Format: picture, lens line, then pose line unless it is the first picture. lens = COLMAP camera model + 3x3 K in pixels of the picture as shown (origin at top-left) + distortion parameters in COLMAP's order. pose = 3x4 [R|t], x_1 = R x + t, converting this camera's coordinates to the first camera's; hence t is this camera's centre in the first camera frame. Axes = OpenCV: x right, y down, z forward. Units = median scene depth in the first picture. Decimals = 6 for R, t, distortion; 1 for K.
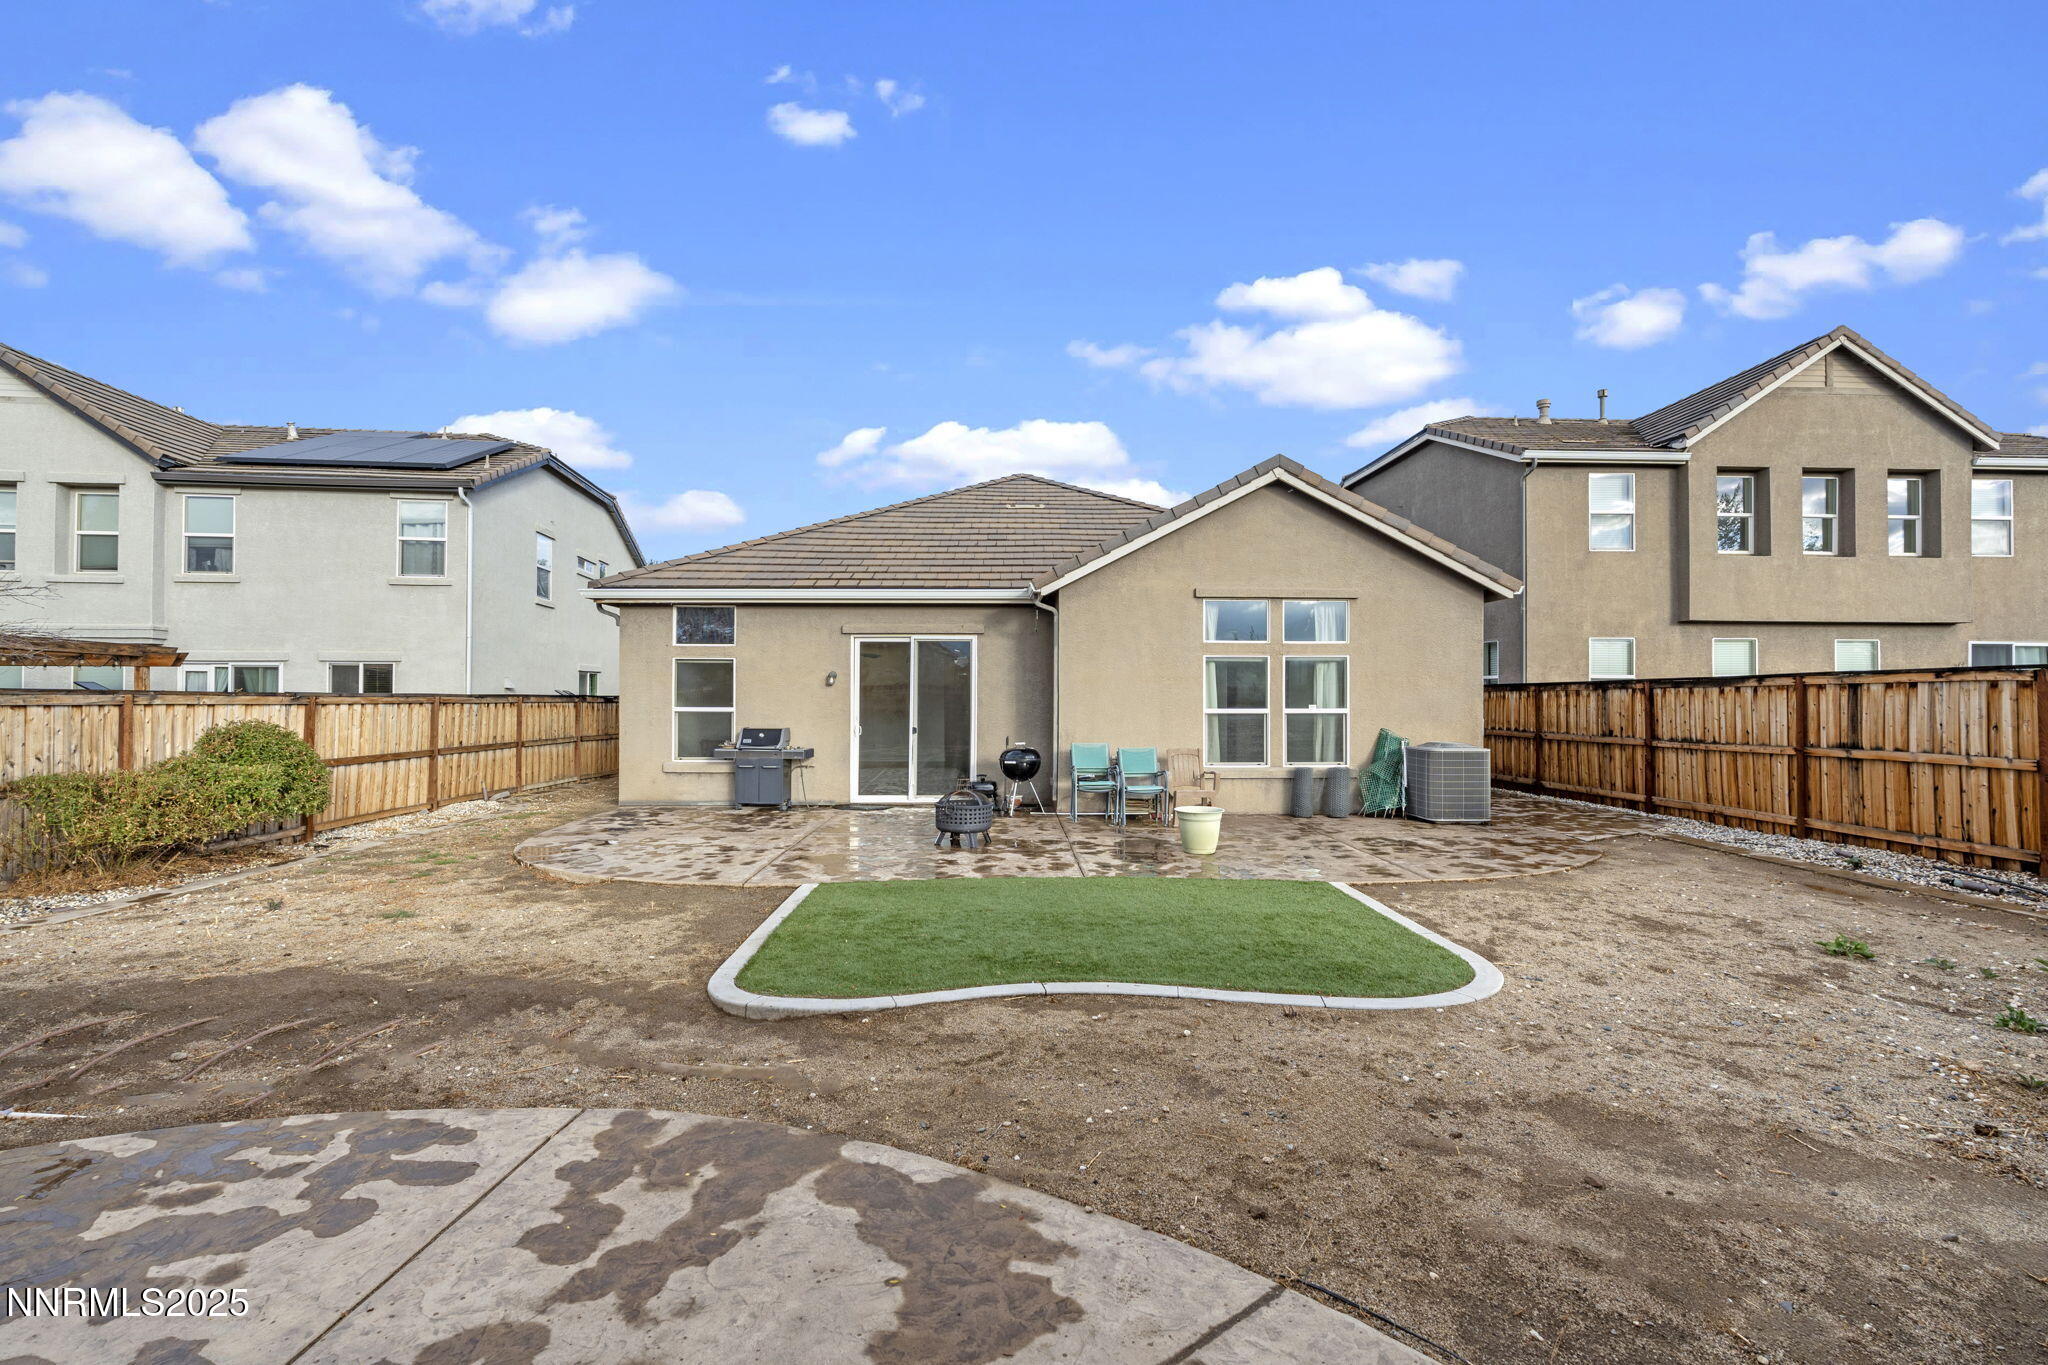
lens RADIAL K [[891.5, 0, 1013.7], [0, 891.5, 680.1], [0, 0, 1]] dist [-0.004795, 0.000258]
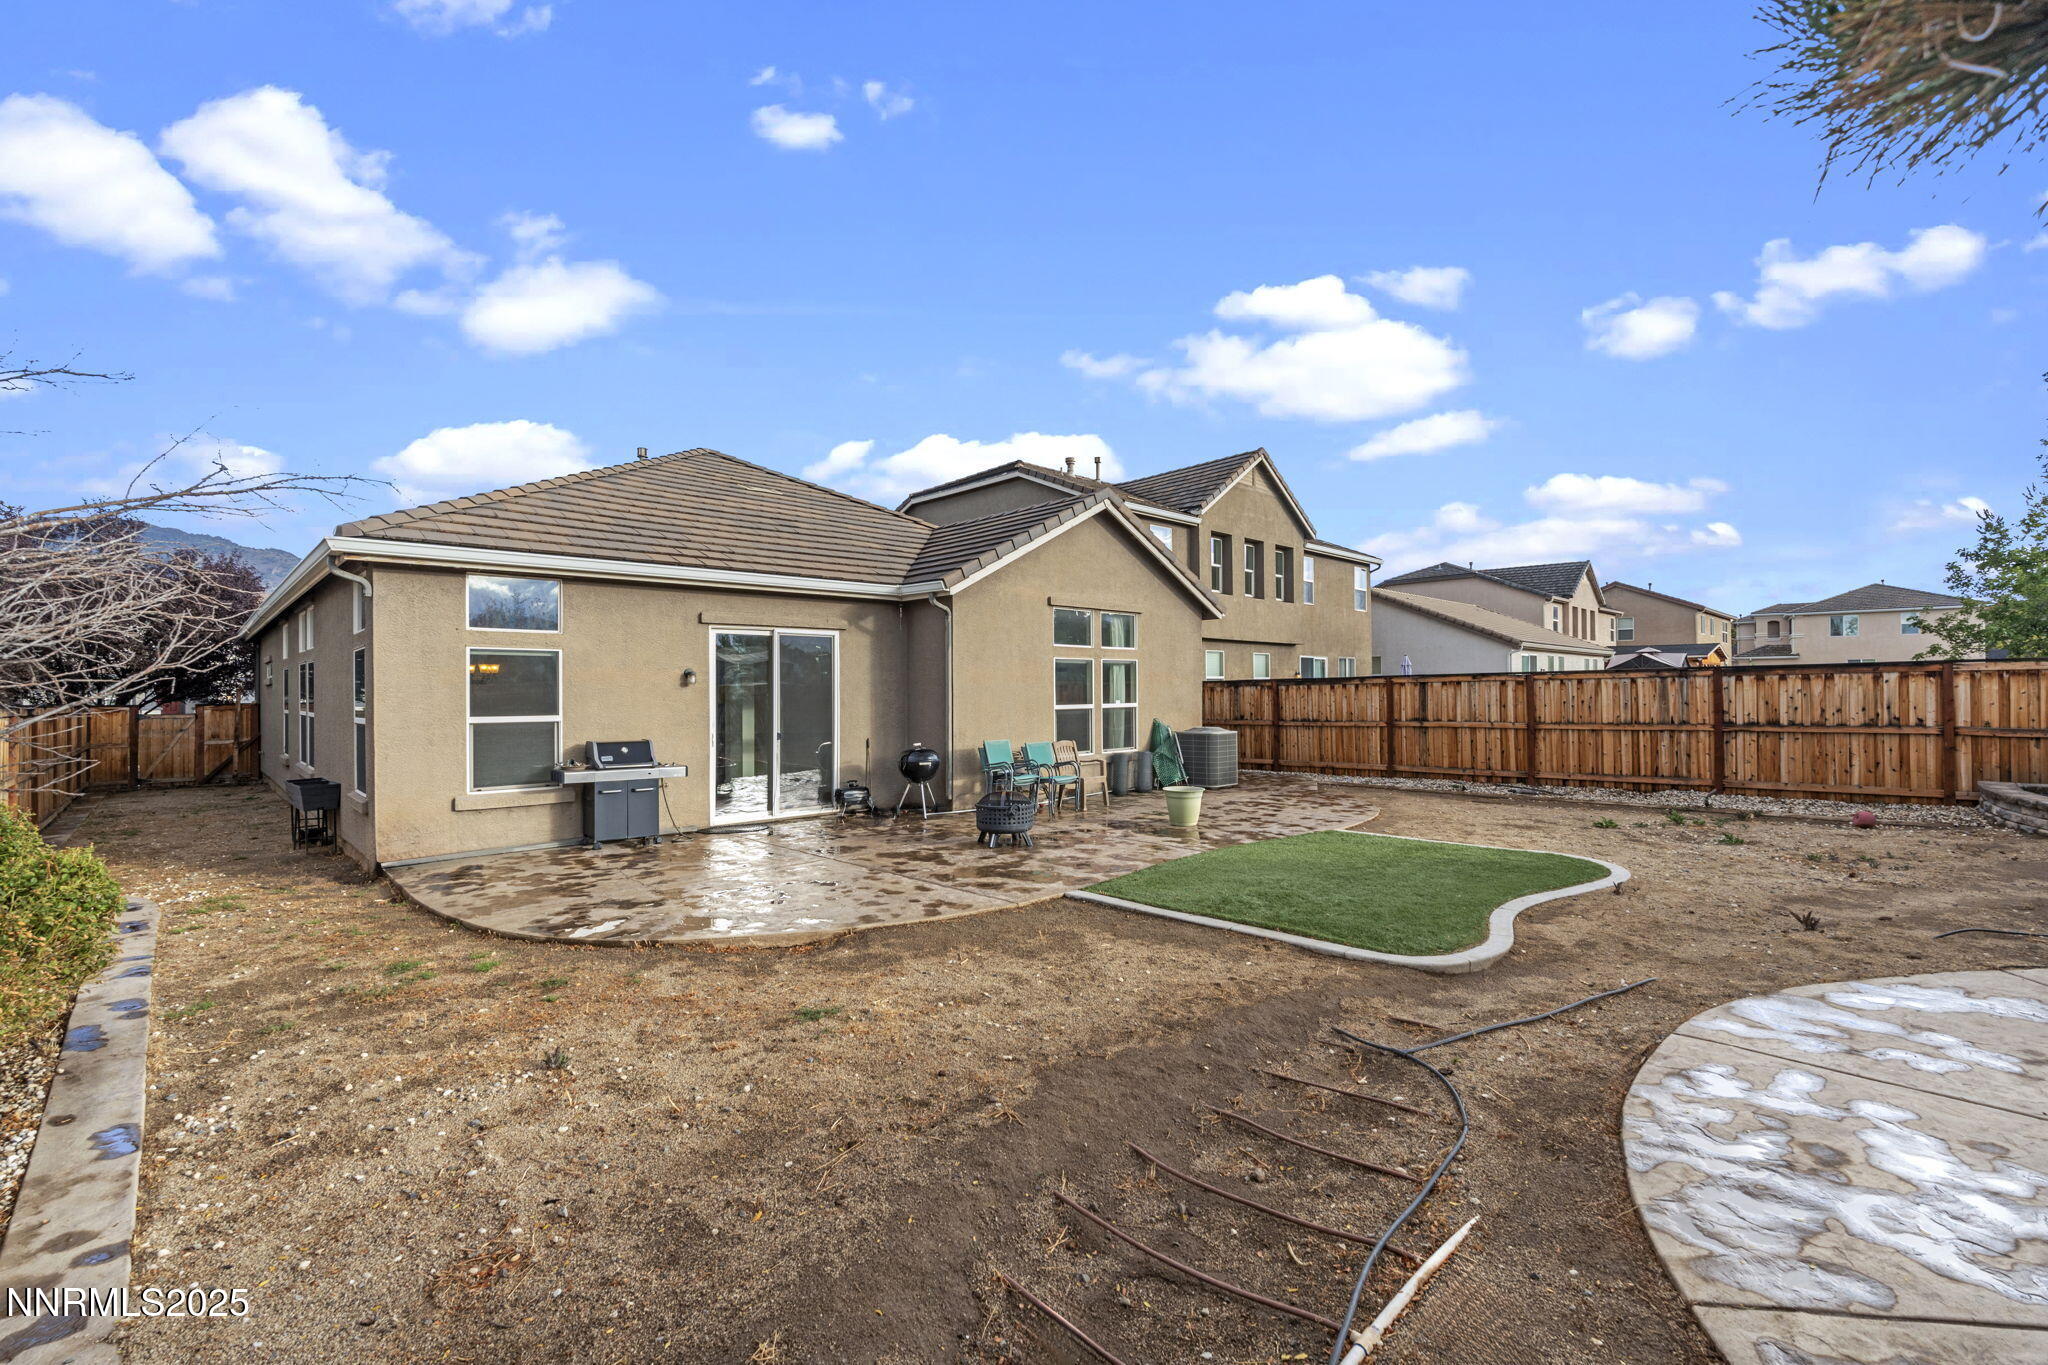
lens RADIAL K [[891.5, 0, 1014.4], [0, 891.5, 685.3], [0, 0, 1]] dist [-0.004795, 0.000258]
pose [[0.741605, -0.003309, 0.670829, -0.561578], [-0.001406, 0.999978, 0.006486, -0.000073], [-0.670836, -0.005753, 0.741584, 0.200867]]
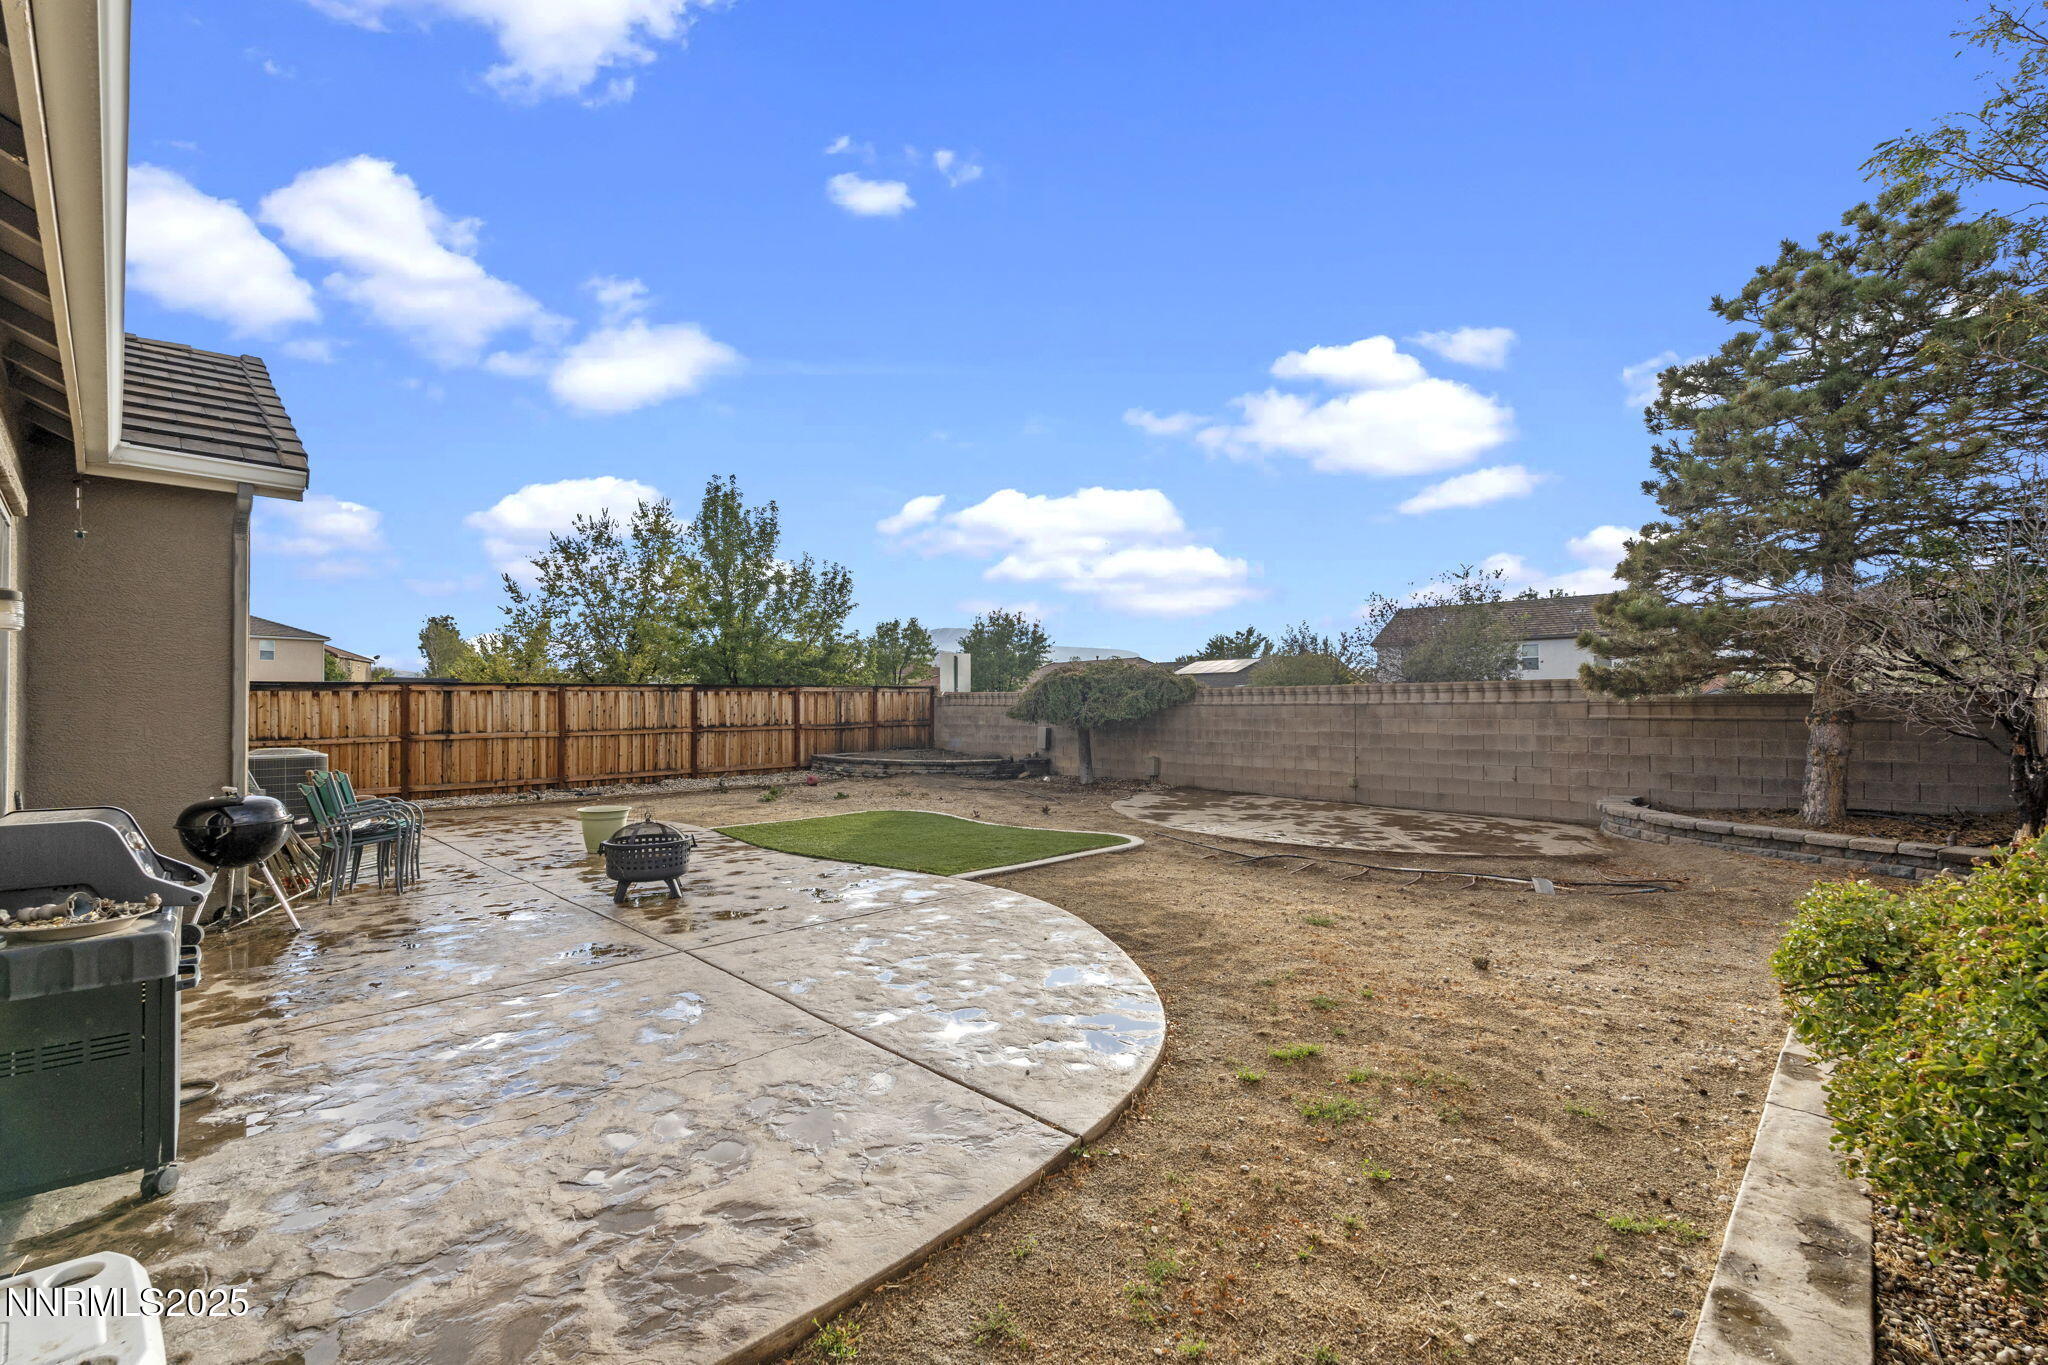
lens RADIAL K [[891.5, 0, 1022.5], [0, 891.5, 691.9], [0, 0, 1]] dist [-0.004795, 0.000258]
pose [[-0.692658, 0.008884, 0.721212, -0.623843], [-0.012662, 0.999620, -0.024474, 0.023047], [-0.721155, -0.026085, -0.692282, 1.001419]]
